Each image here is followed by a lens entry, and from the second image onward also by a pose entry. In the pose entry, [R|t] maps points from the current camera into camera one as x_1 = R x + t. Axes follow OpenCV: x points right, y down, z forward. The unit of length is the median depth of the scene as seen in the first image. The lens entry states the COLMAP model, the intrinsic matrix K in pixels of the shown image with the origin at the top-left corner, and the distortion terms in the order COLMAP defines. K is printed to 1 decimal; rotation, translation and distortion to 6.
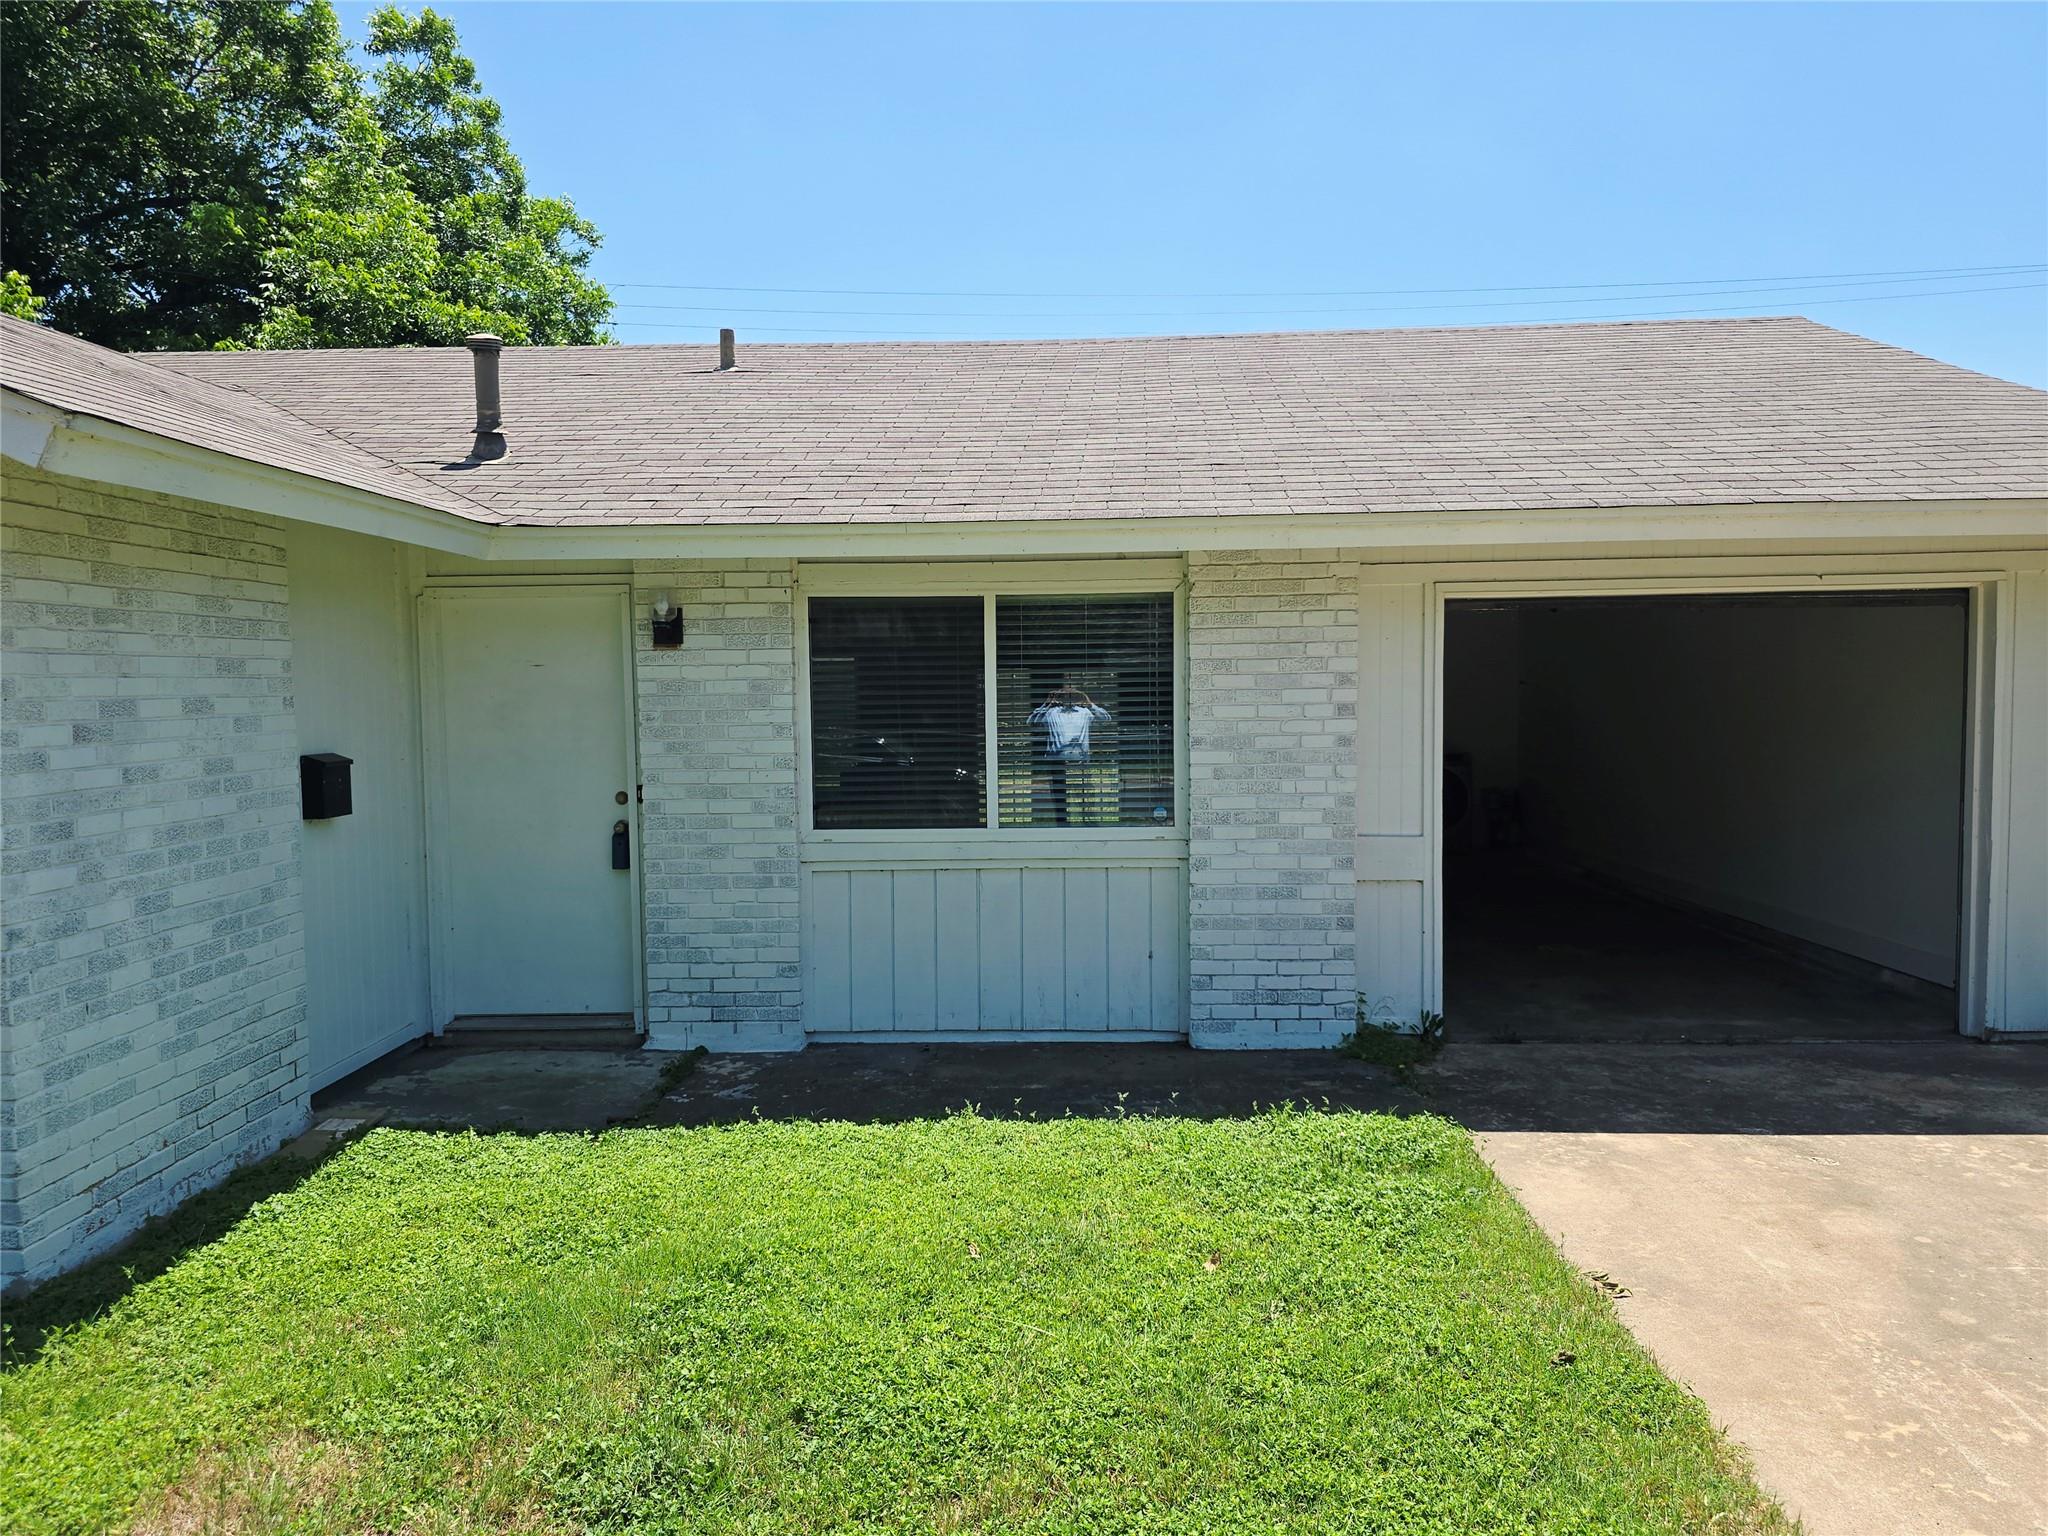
lens RADIAL K [[1341.9, 0, 1060.8], [0, 1341.9, 743.1], [0, 0, 1]] dist [0.147057, -0.057115]
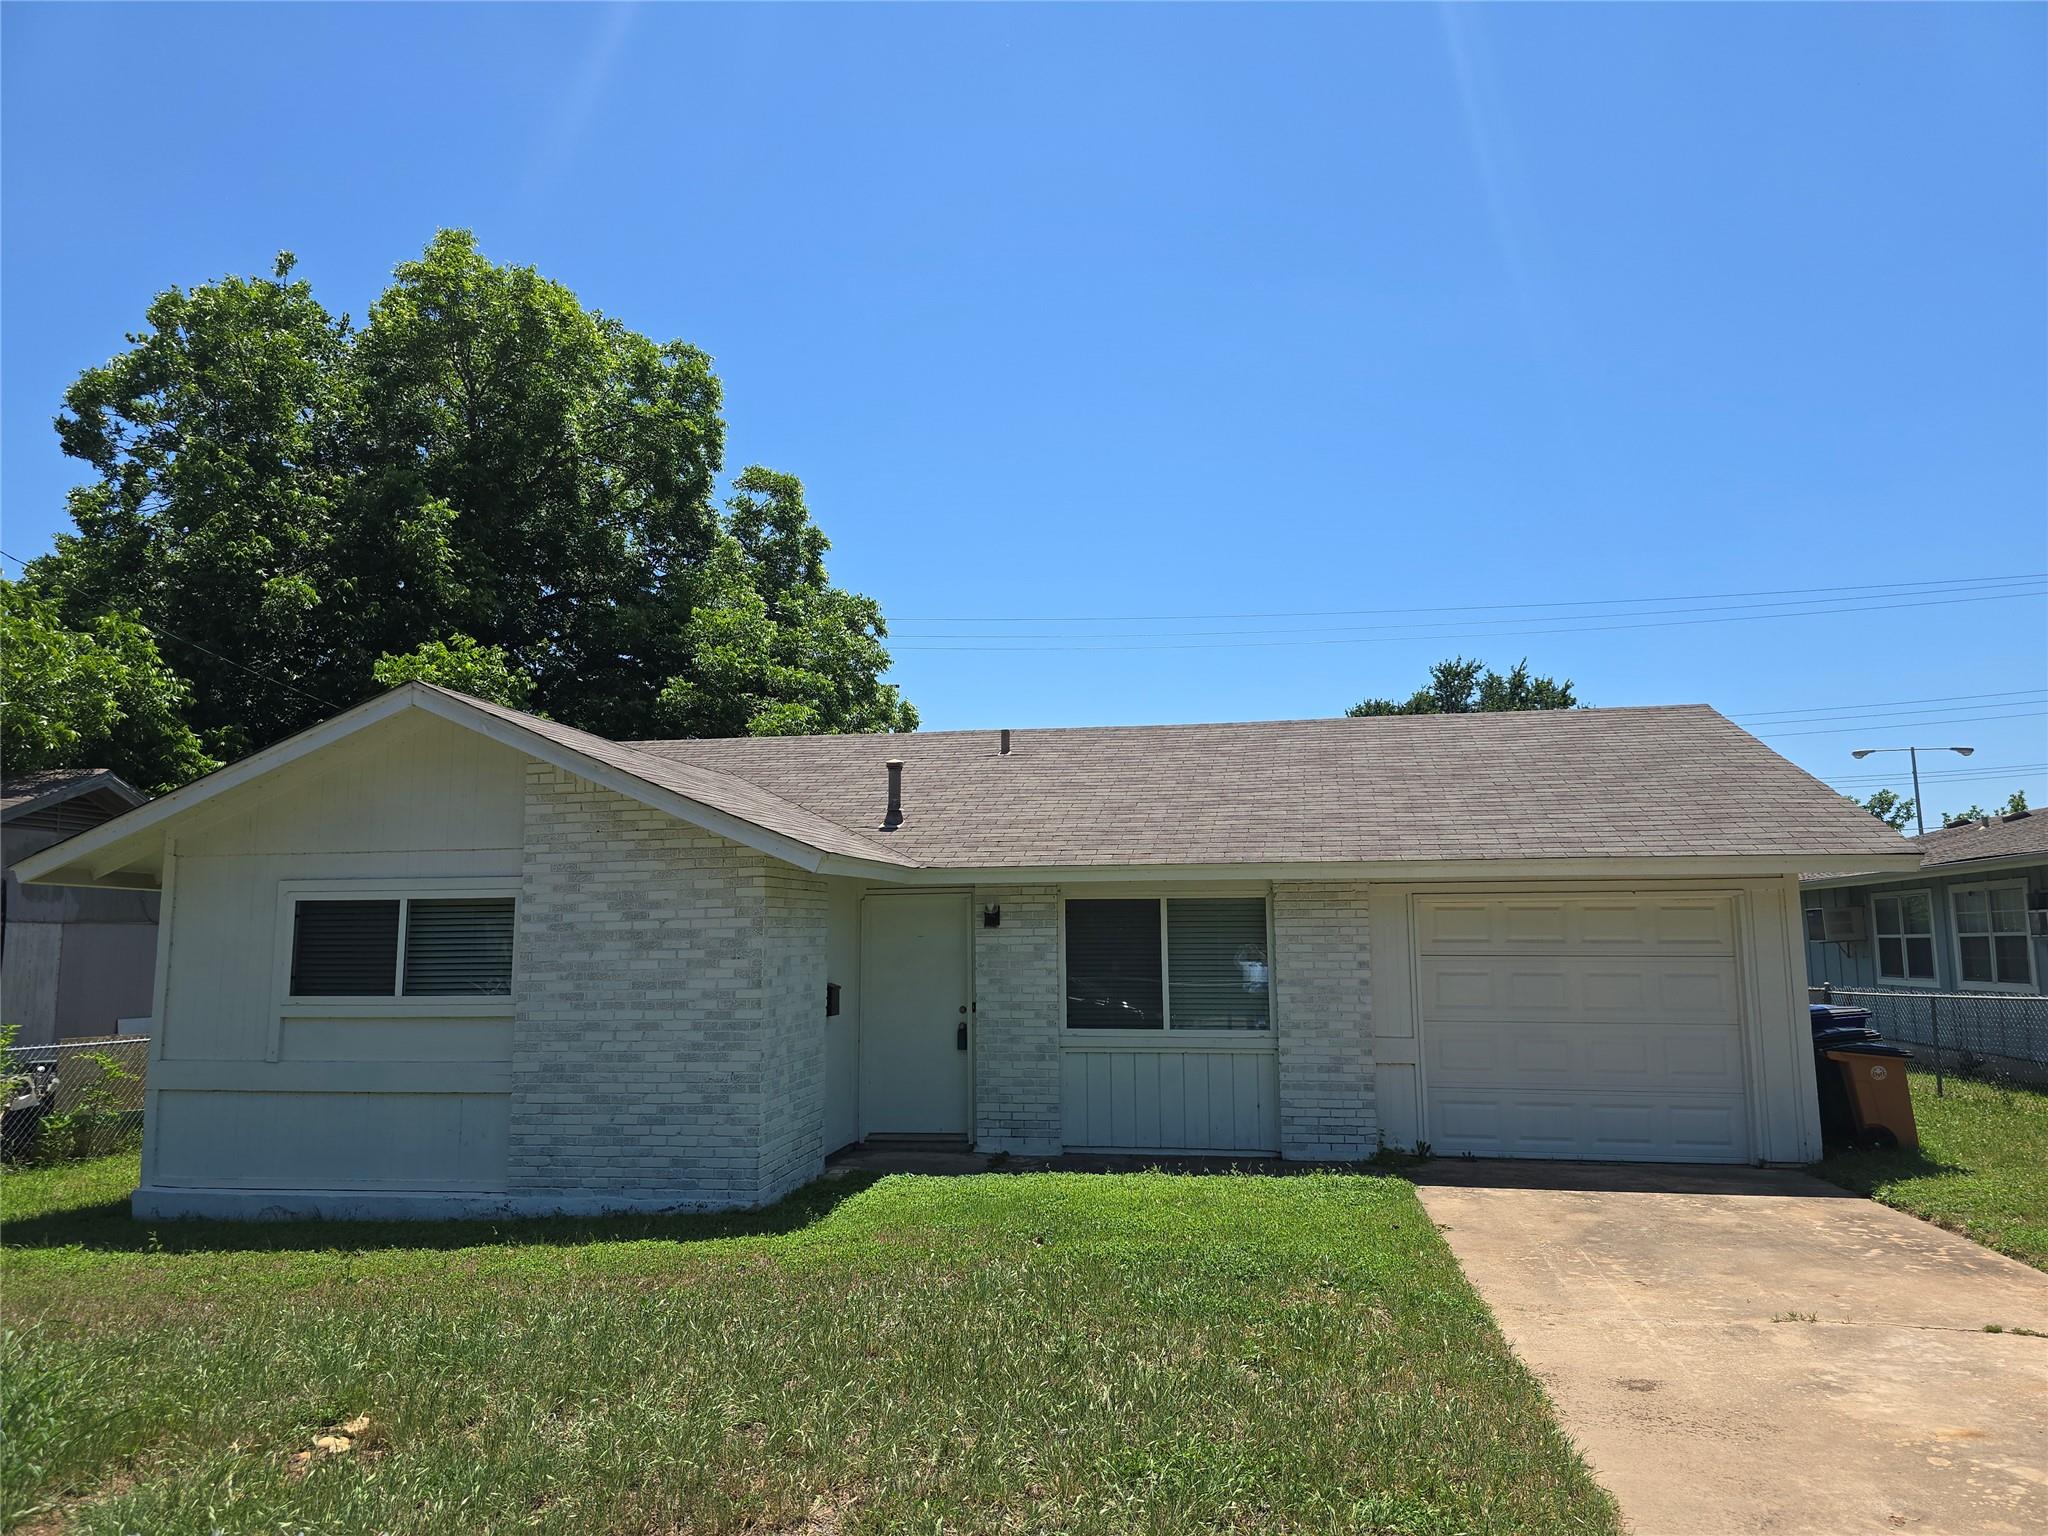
lens RADIAL K [[1383.4, 0, 1011.5], [0, 1383.4, 762.4], [0, 0, 1]] dist [0.061545, -0.064943]
pose [[0.985926, -0.016385, -0.166378, 0.059042], [-0.011043, 0.986630, -0.162600, 0.015559], [0.166817, 0.162149, 0.972563, -0.892918]]
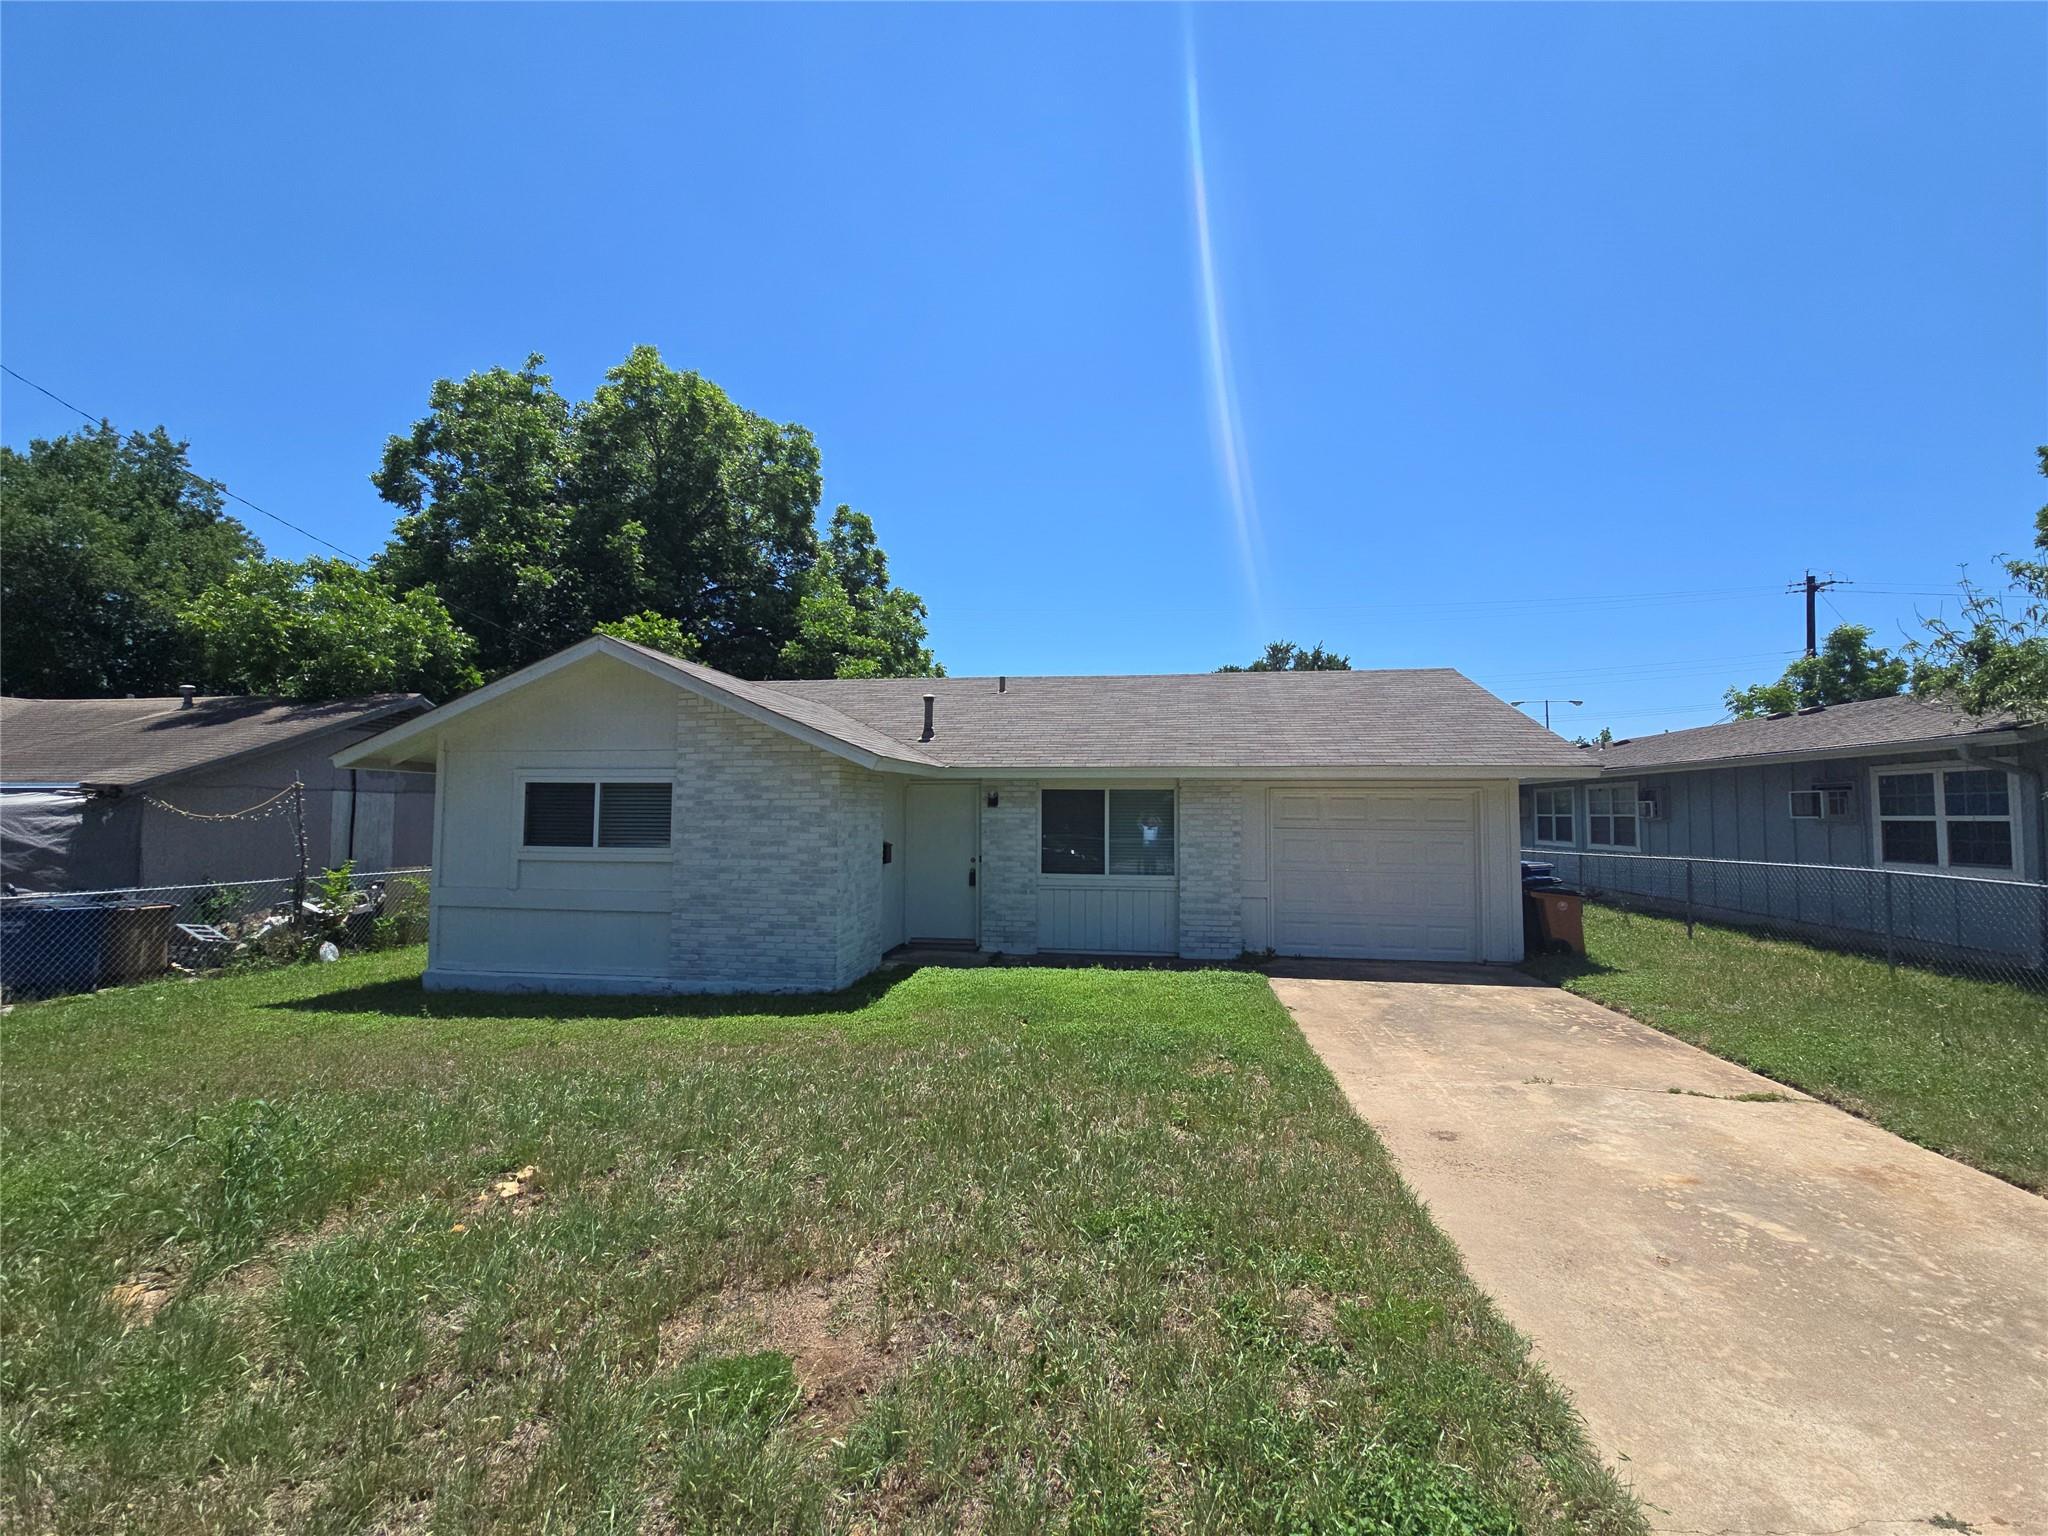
lens RADIAL K [[831.5, 0, 1031.4], [0, 831.5, 767.7], [0, 0, 1]] dist [0.002248, -0.000729]
pose [[0.991245, 0.010056, -0.131651, 0.017836], [-0.021399, 0.996148, -0.085032, -0.005760], [0.130288, 0.087105, 0.987642, -0.711406]]
